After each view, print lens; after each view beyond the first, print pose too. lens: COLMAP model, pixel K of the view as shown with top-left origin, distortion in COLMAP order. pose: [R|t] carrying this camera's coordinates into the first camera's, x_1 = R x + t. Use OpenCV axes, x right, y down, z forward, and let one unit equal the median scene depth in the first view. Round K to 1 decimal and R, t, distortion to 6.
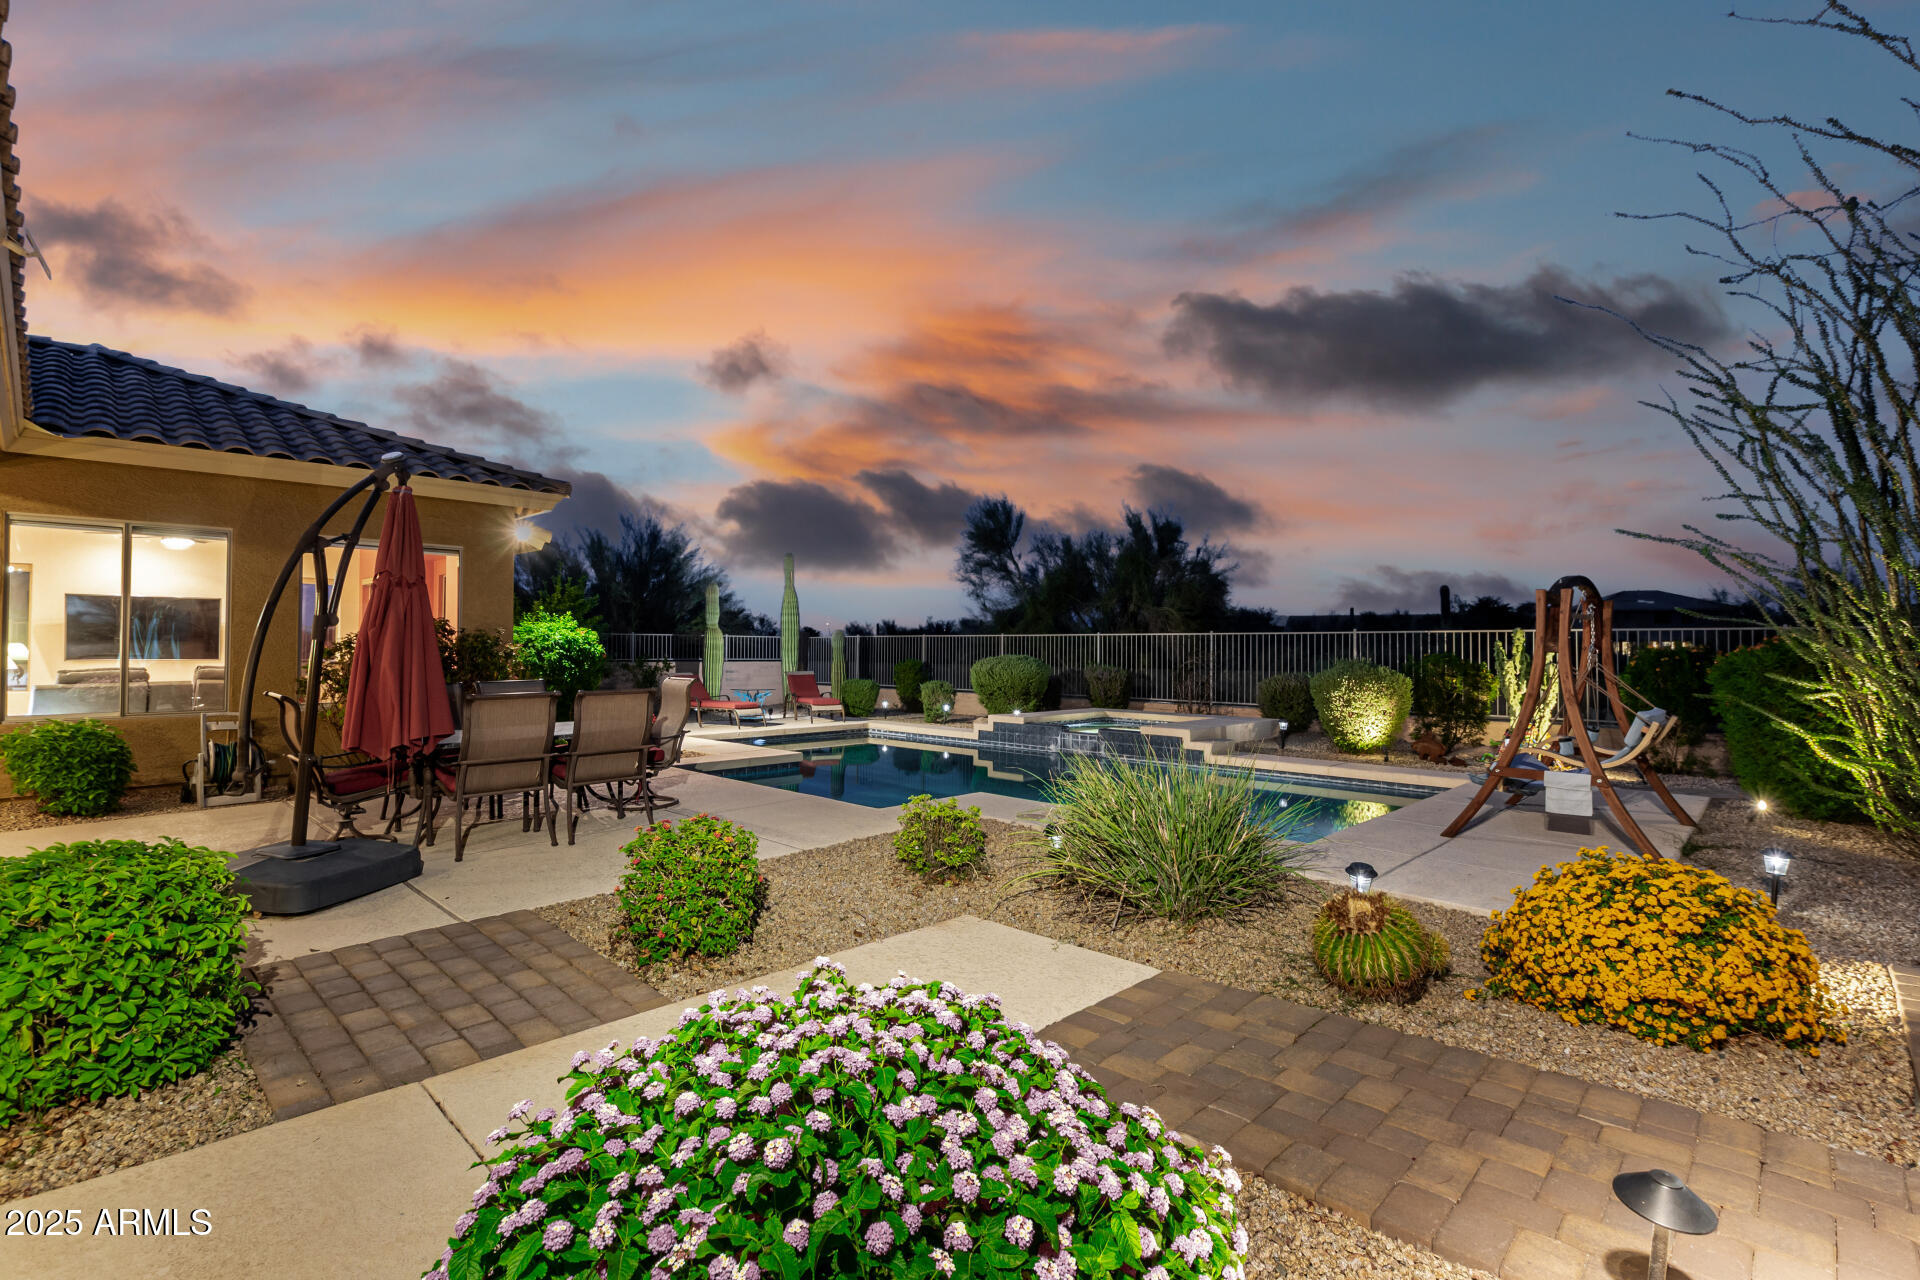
lens RADIAL K [[882.3, 0, 960.0], [0, 882.3, 640.0], [0, 0, 1]] dist [0.000078, 0.000312]
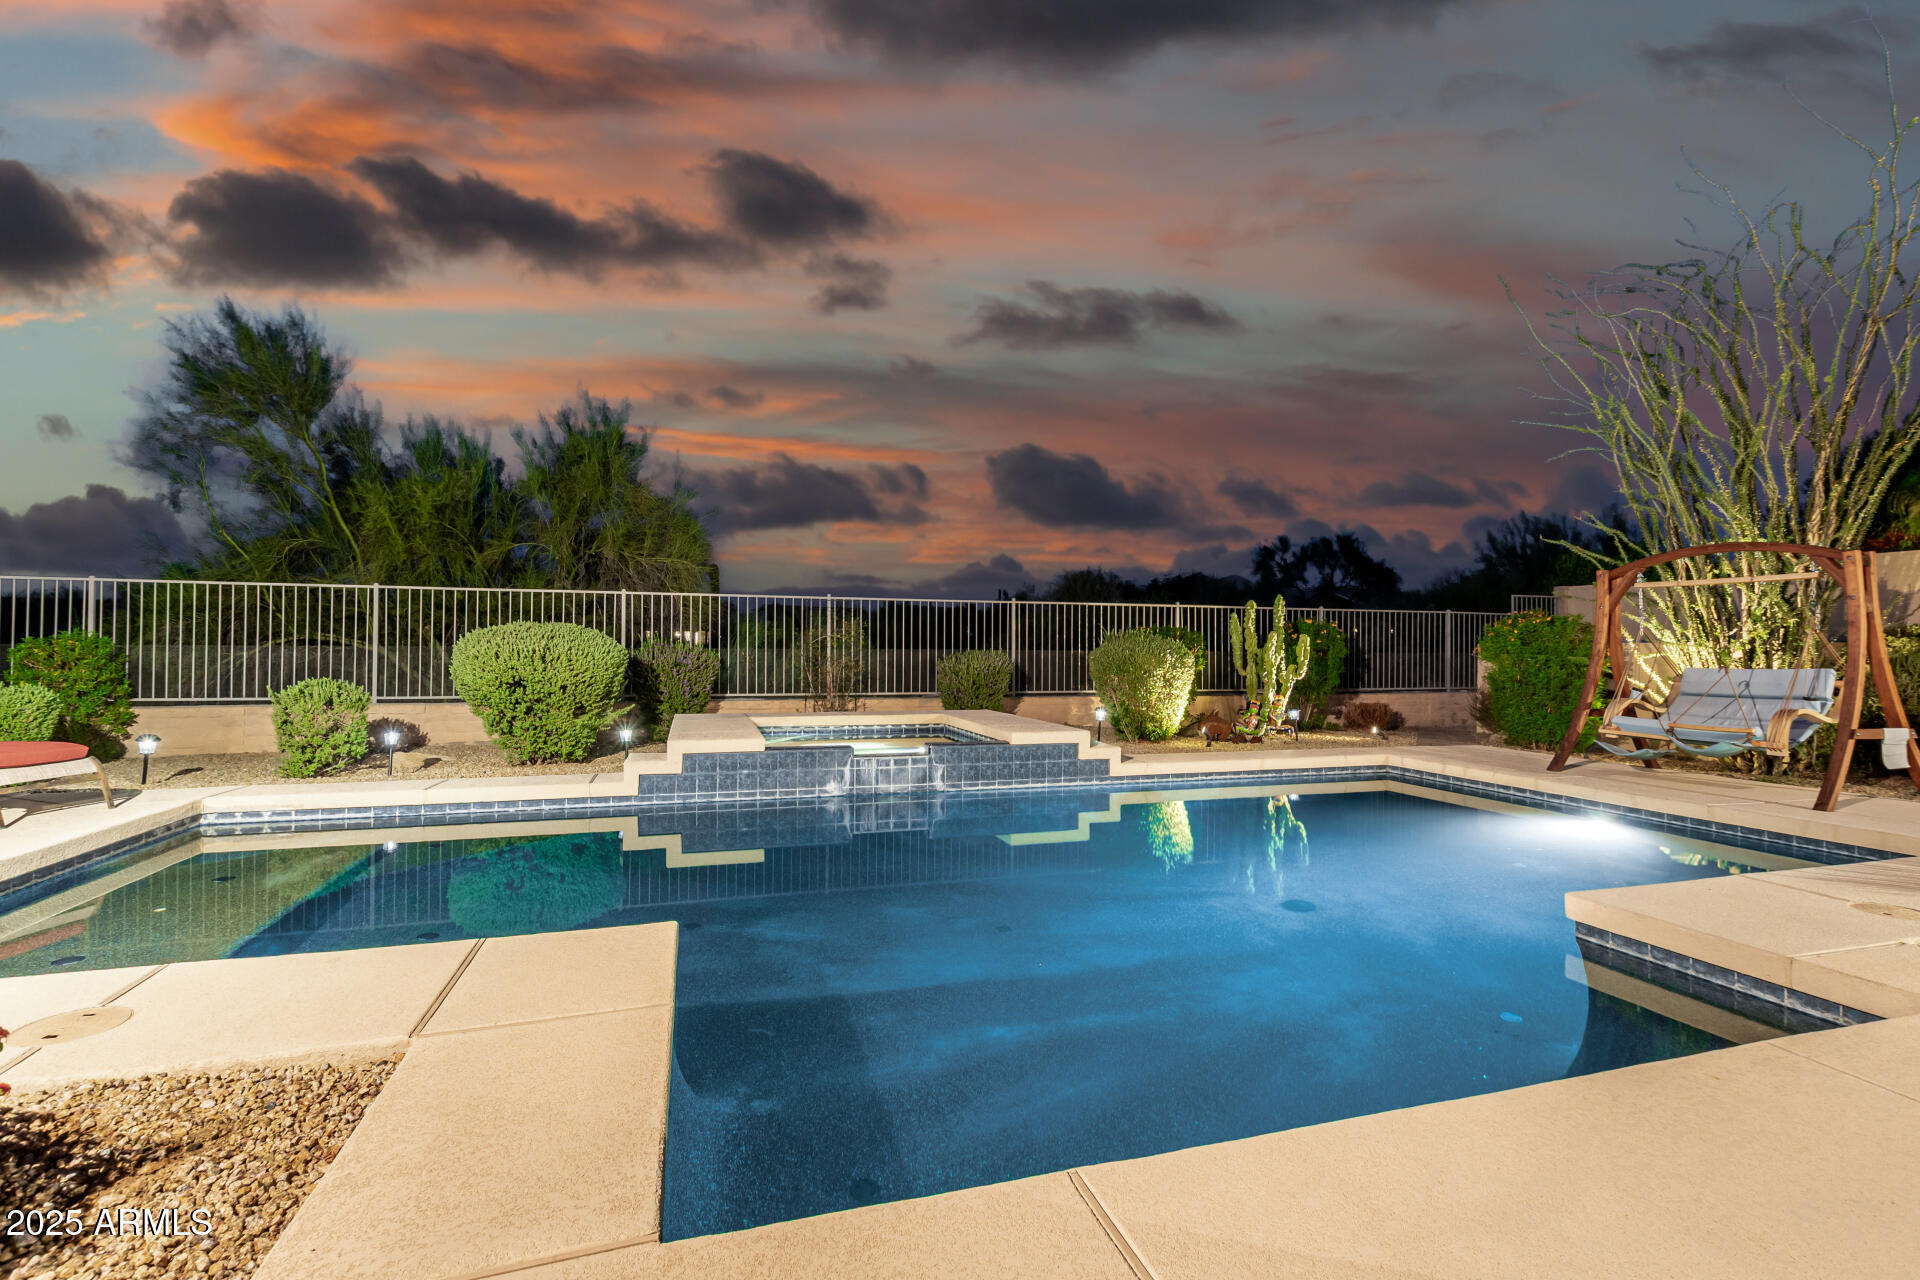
lens RADIAL K [[882.3, 0, 960.0], [0, 882.3, 640.0], [0, 0, 1]] dist [0.000078, 0.000312]
pose [[0.469806, 0.003645, 0.882762, -0.355518], [-0.015882, 0.999865, 0.004324, 0.027039], [-0.882627, -0.016051, 0.469800, 0.697229]]
